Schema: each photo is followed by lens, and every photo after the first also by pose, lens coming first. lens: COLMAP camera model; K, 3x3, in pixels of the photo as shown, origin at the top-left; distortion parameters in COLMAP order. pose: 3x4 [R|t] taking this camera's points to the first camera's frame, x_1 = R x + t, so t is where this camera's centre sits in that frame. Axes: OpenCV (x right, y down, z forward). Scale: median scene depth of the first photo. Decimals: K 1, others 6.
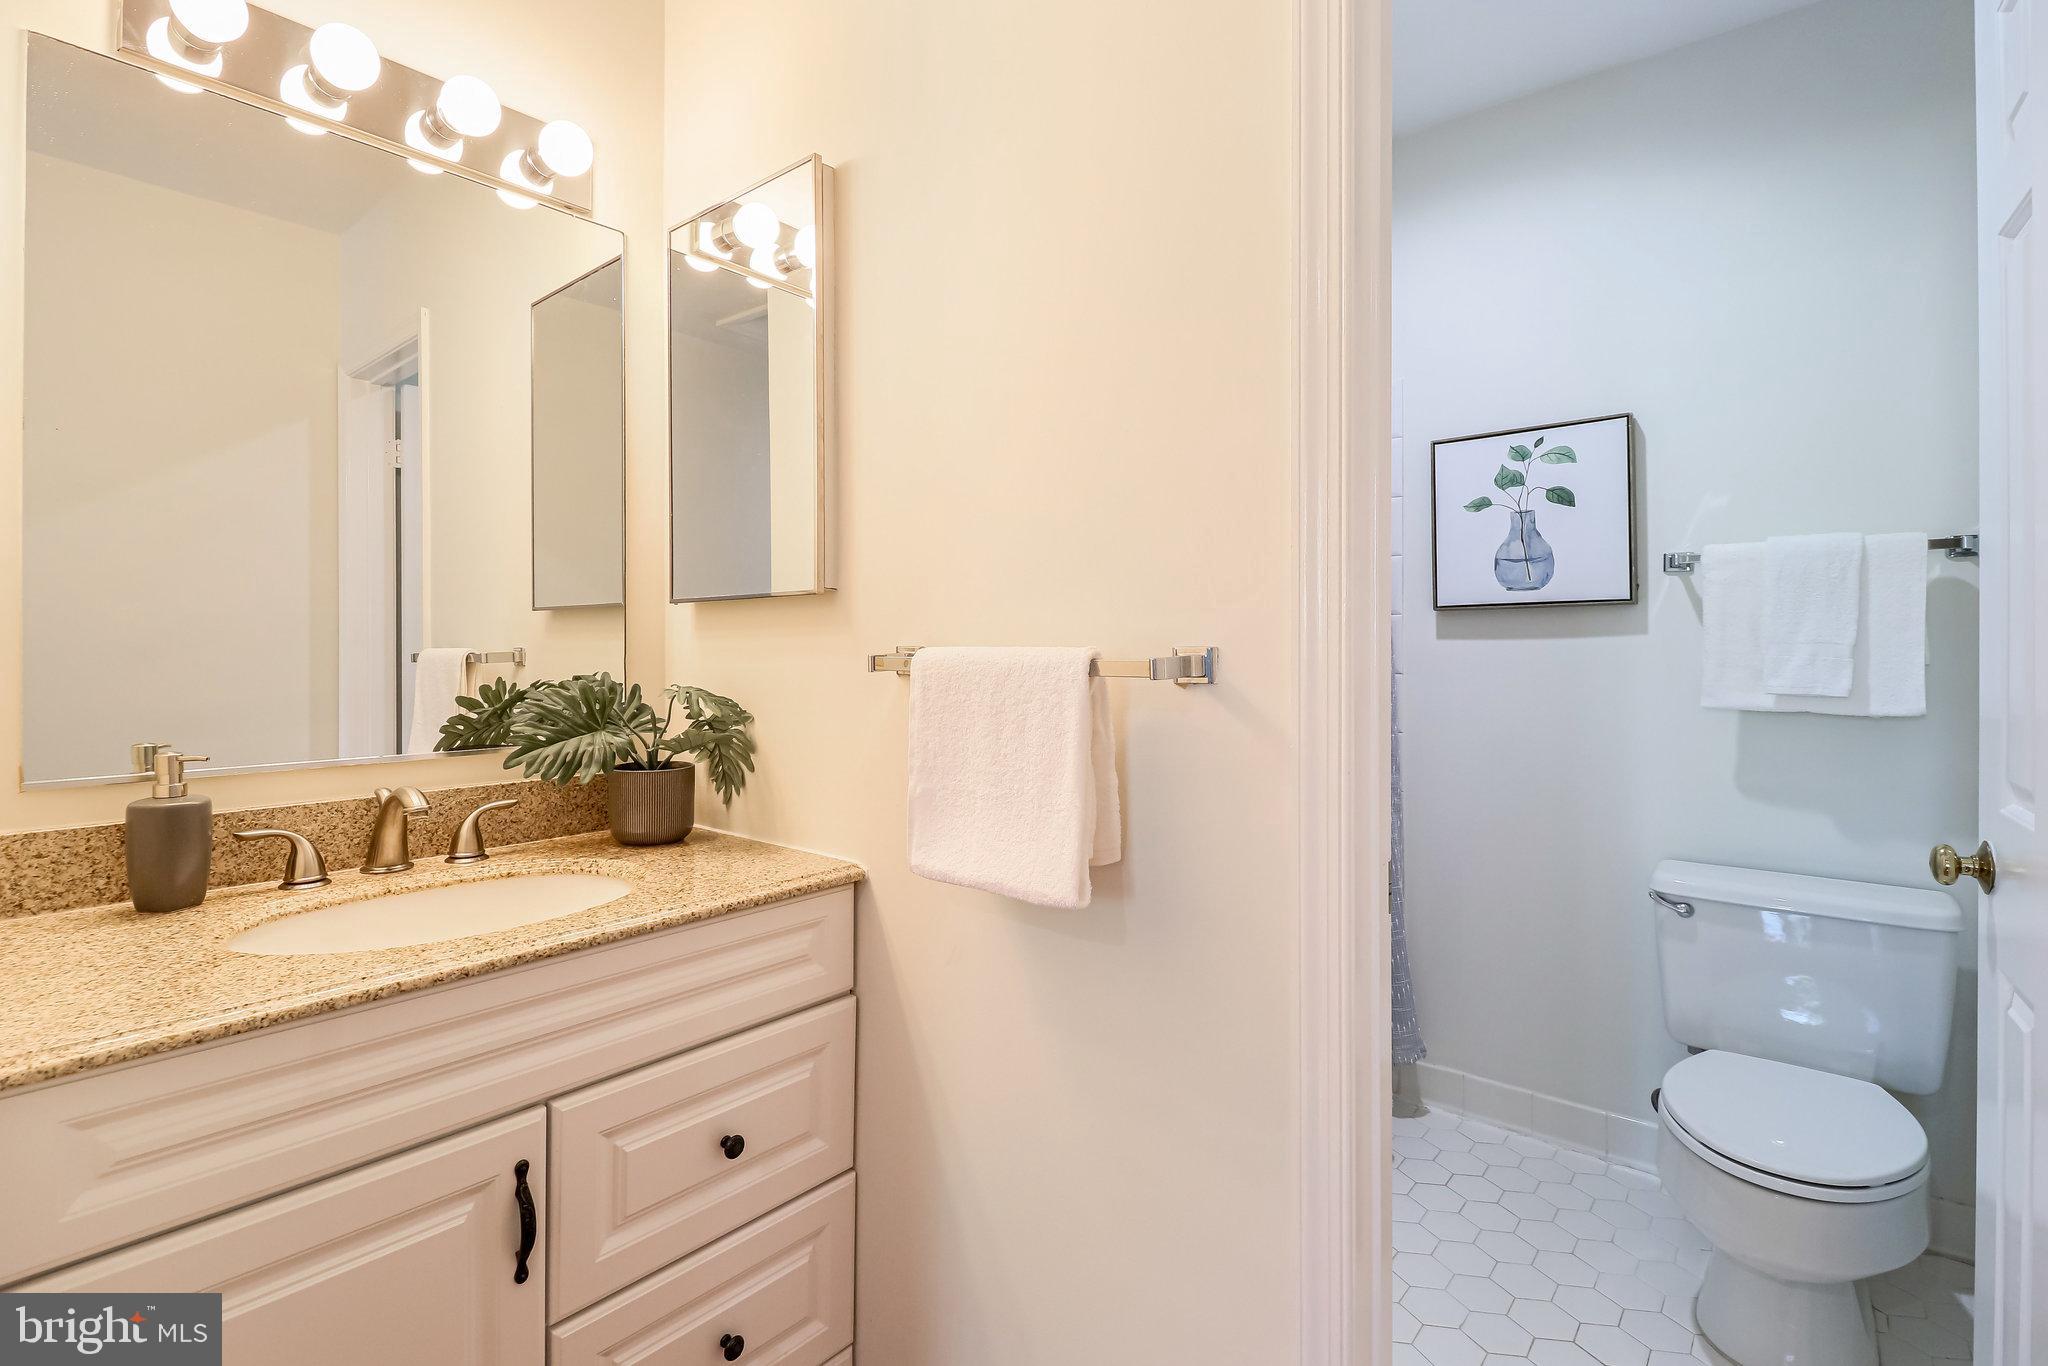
lens RADIAL K [[965.5, 0, 1020.9], [0, 965.5, 656.5], [0, 0, 1]] dist [-0.004875, -0.001257]
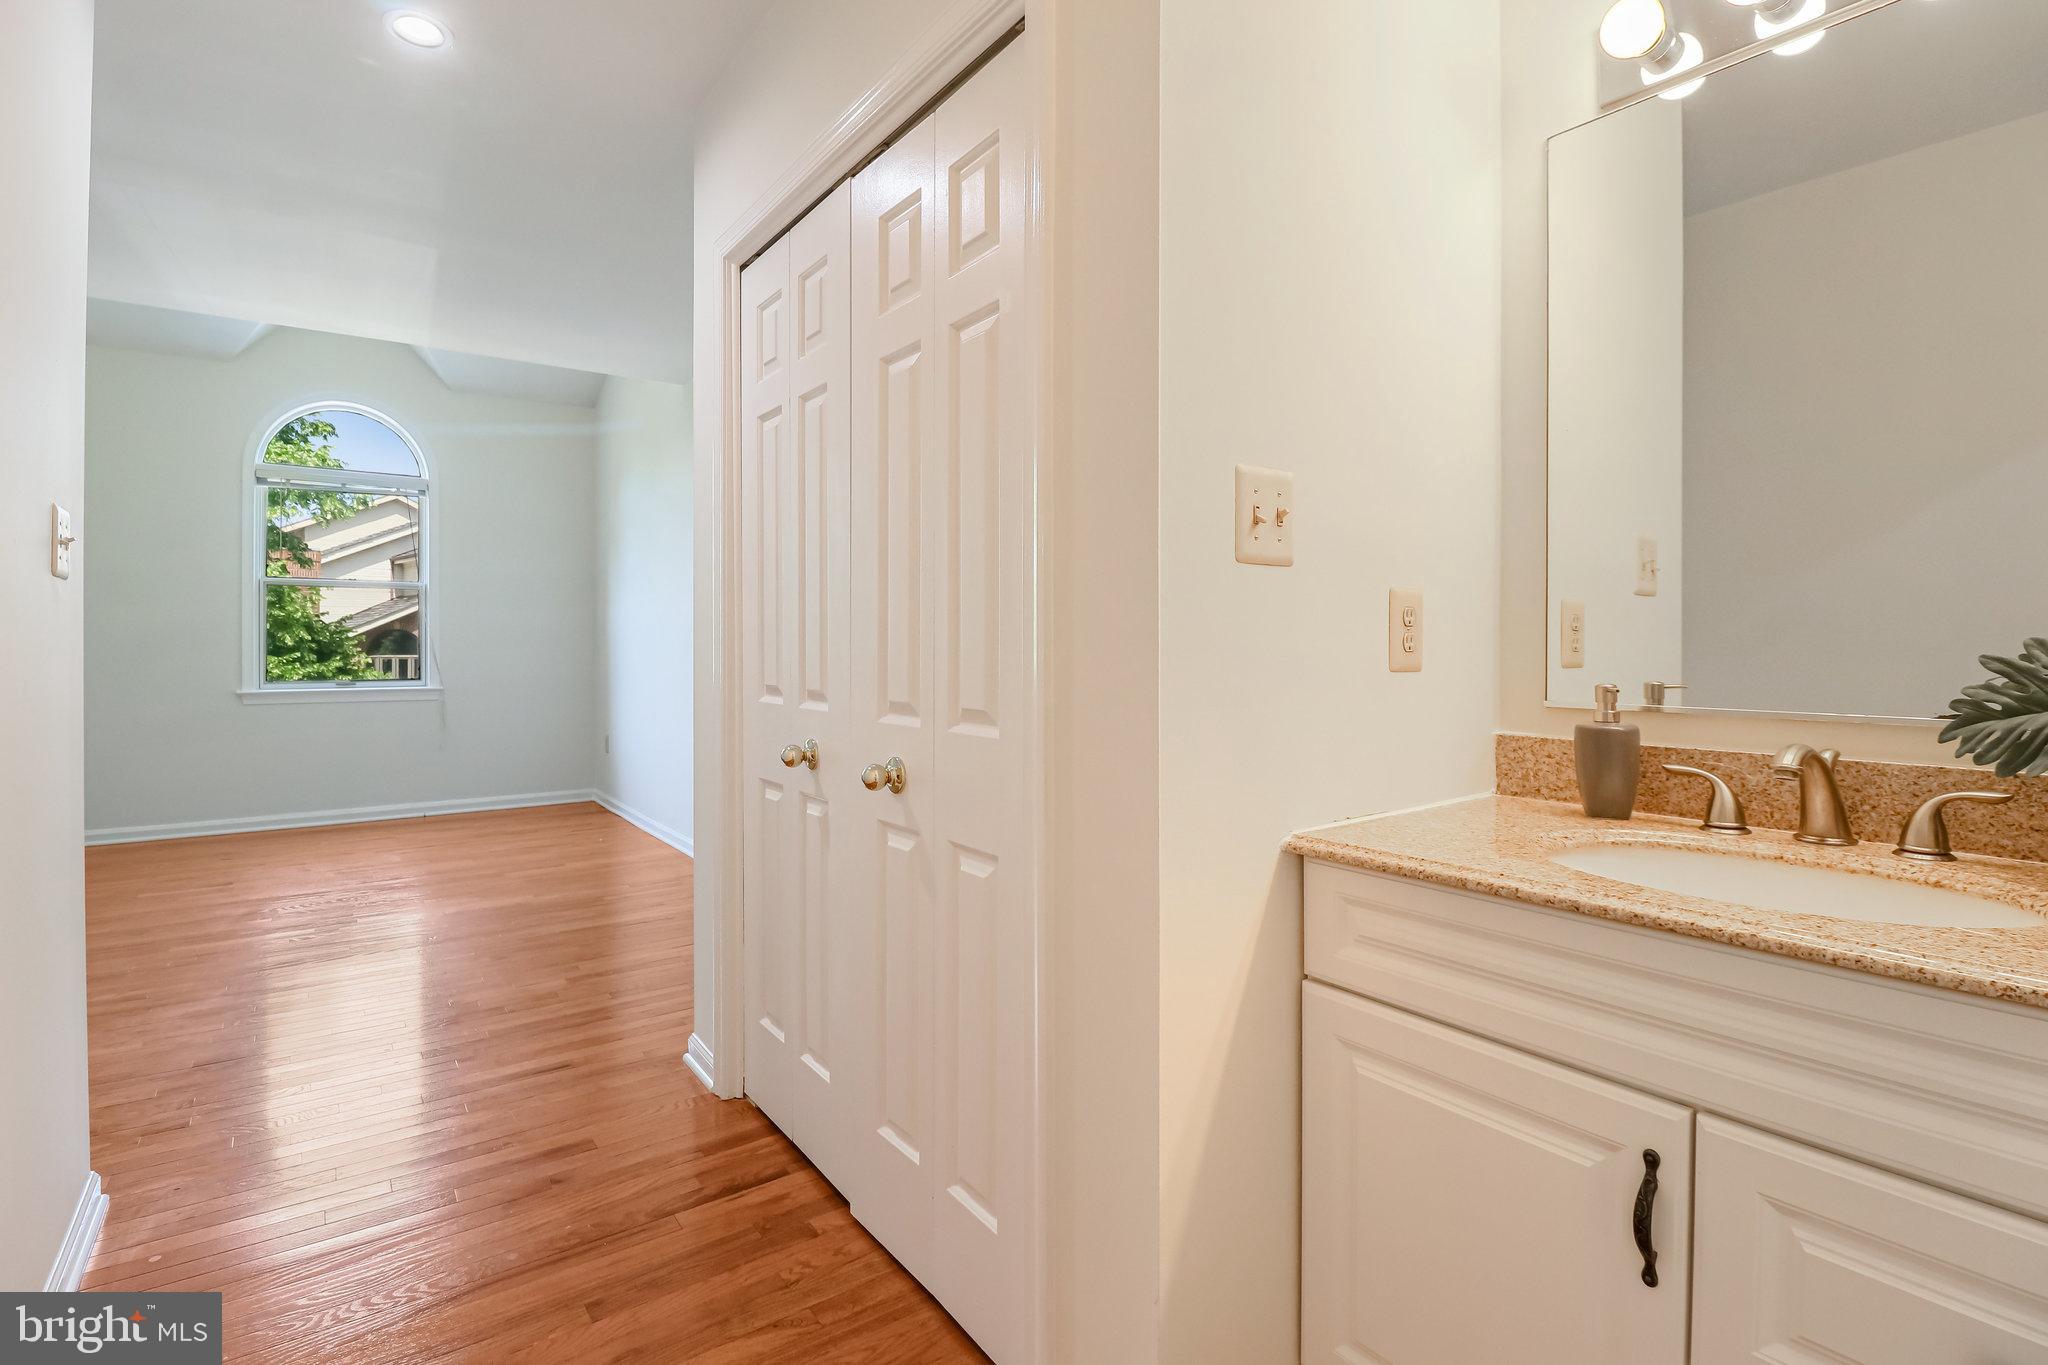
lens RADIAL K [[965.5, 0, 1020.9], [0, 965.5, 656.0], [0, 0, 1]] dist [-0.004875, -0.001257]
pose [[-0.238391, 0.010527, -0.971112, 0.413005], [-0.010586, 0.999854, 0.013437, 0.053283], [0.971112, 0.013484, -0.238244, 0.552130]]
